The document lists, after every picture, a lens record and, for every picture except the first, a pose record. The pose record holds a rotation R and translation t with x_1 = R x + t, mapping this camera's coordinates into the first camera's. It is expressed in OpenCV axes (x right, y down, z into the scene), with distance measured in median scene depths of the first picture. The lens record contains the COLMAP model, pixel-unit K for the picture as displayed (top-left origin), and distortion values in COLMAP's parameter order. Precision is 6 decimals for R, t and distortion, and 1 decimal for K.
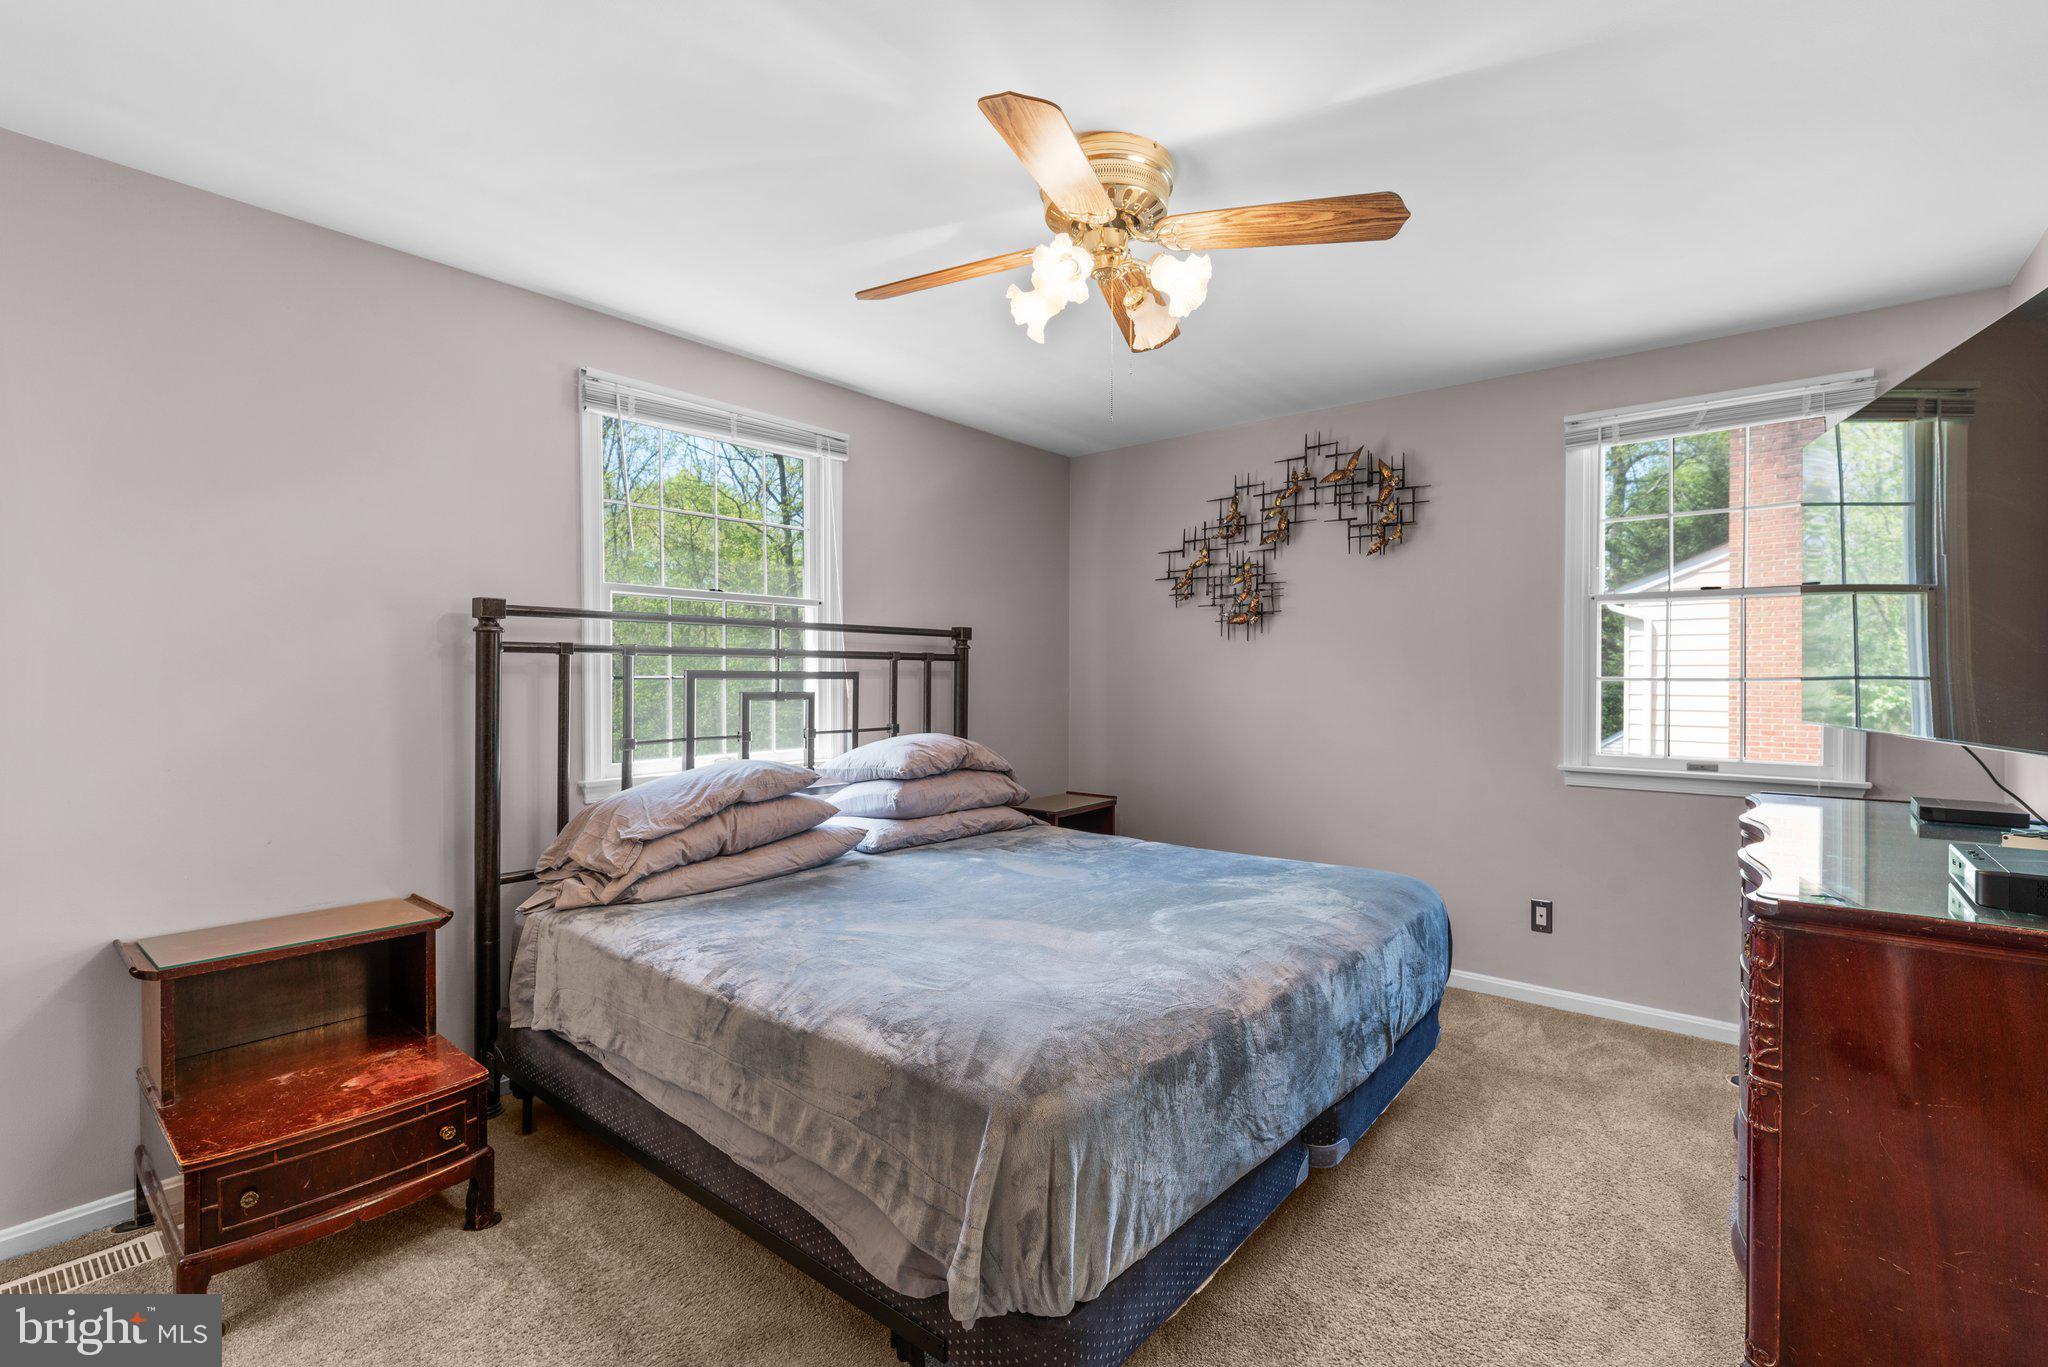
lens RADIAL K [[913.6, 0, 1030.8], [0, 913.6, 680.7], [0, 0, 1]] dist [-0.001627, -0.000112]
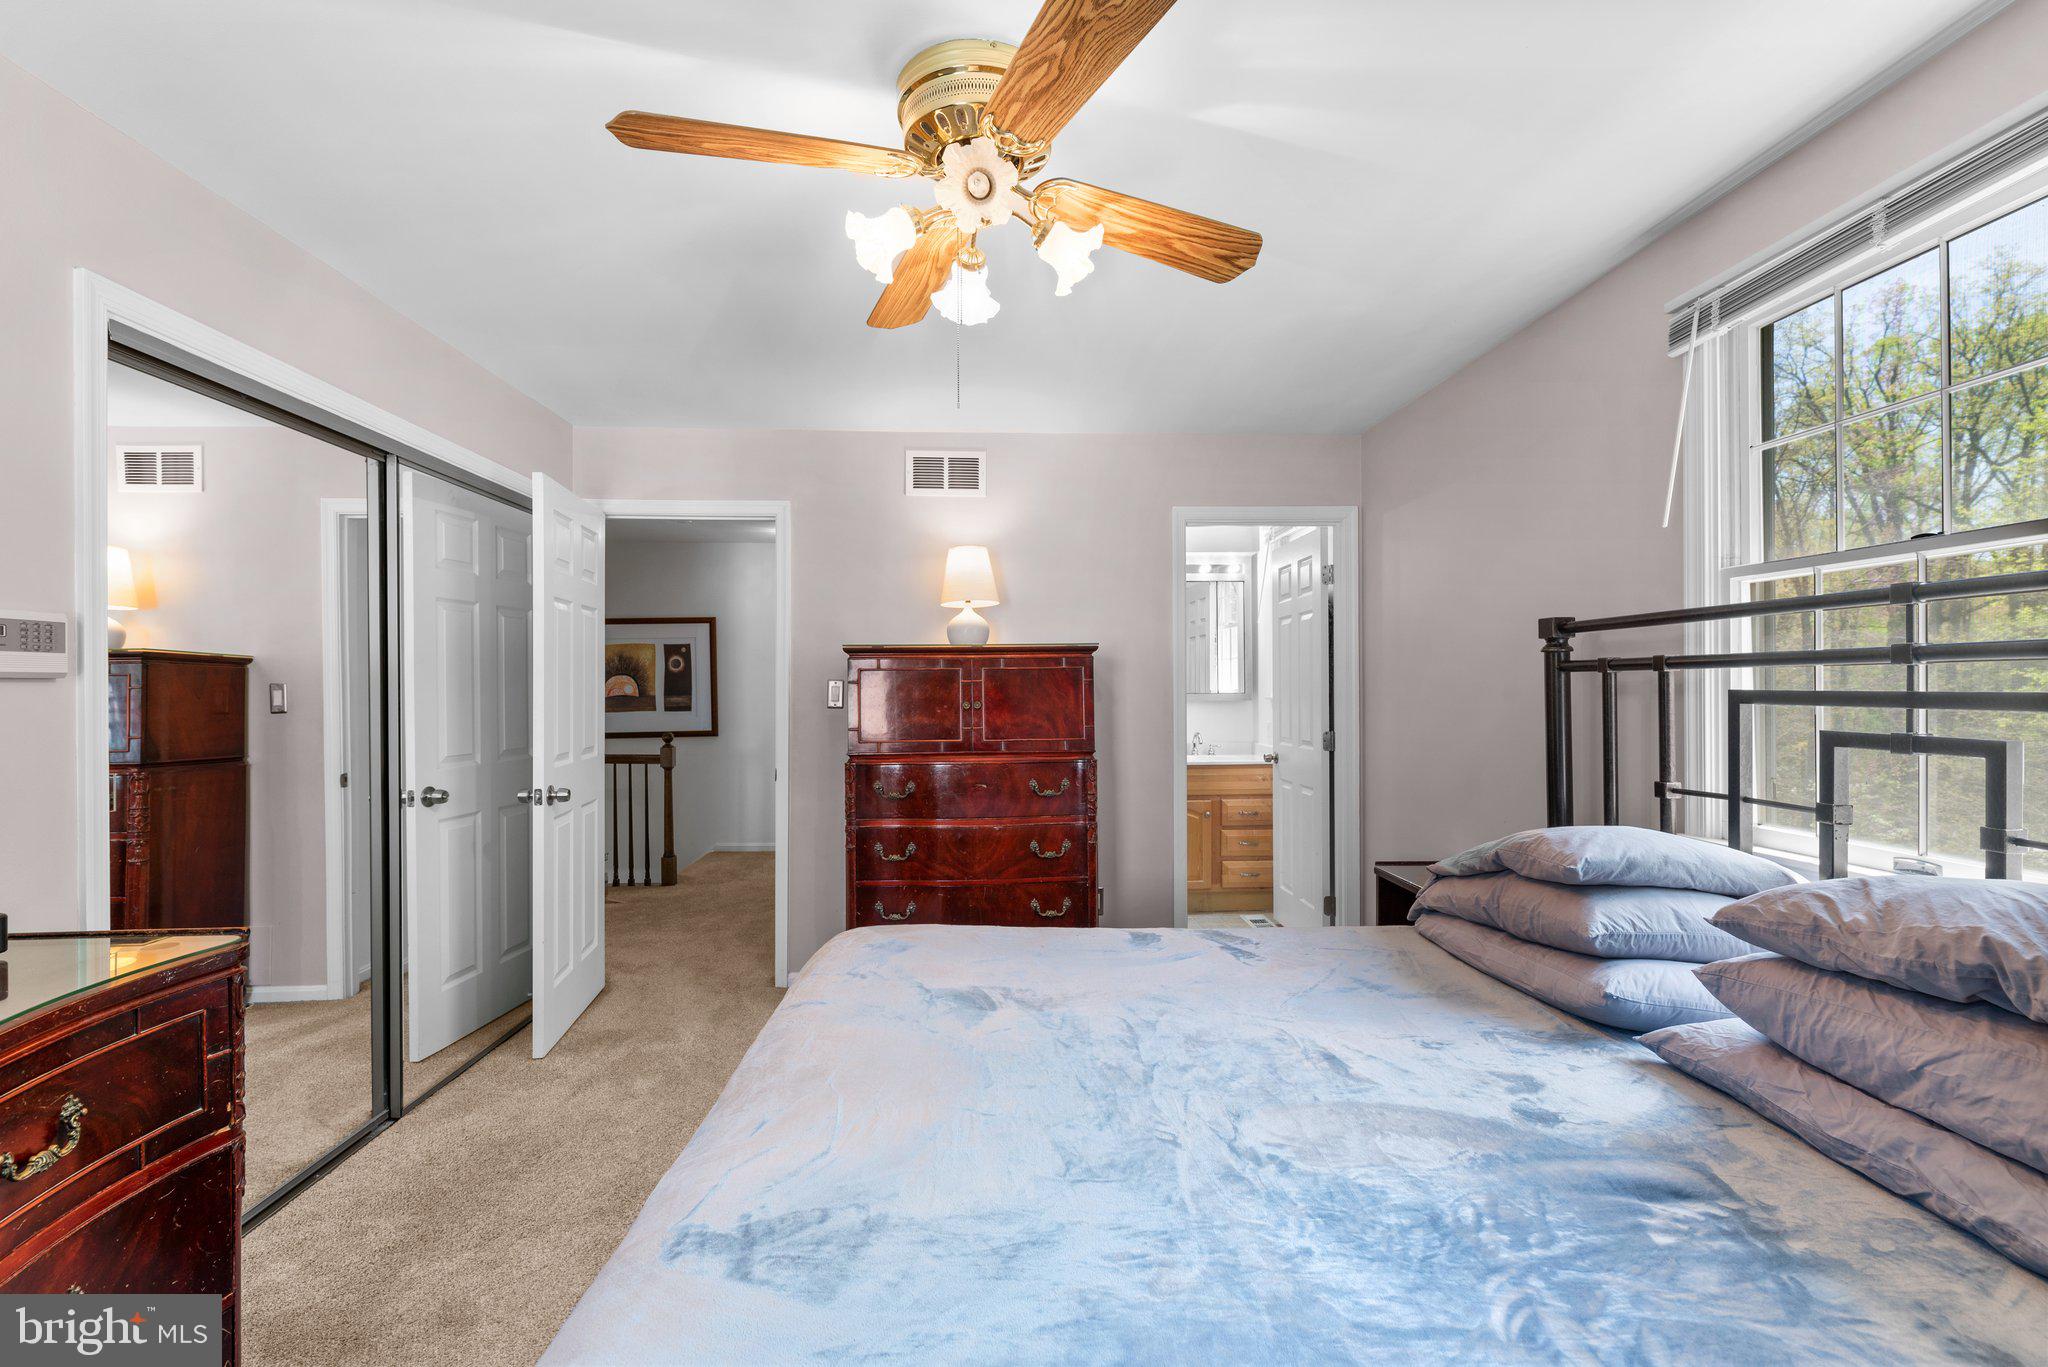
lens RADIAL K [[913.6, 0, 1030.8], [0, 913.6, 680.7], [0, 0, 1]] dist [-0.001627, -0.000112]
pose [[-0.757460, -0.003987, -0.652869, 0.416228], [-0.001533, 0.999989, -0.004329, -0.014205], [0.652880, -0.002278, -0.757458, 1.177298]]
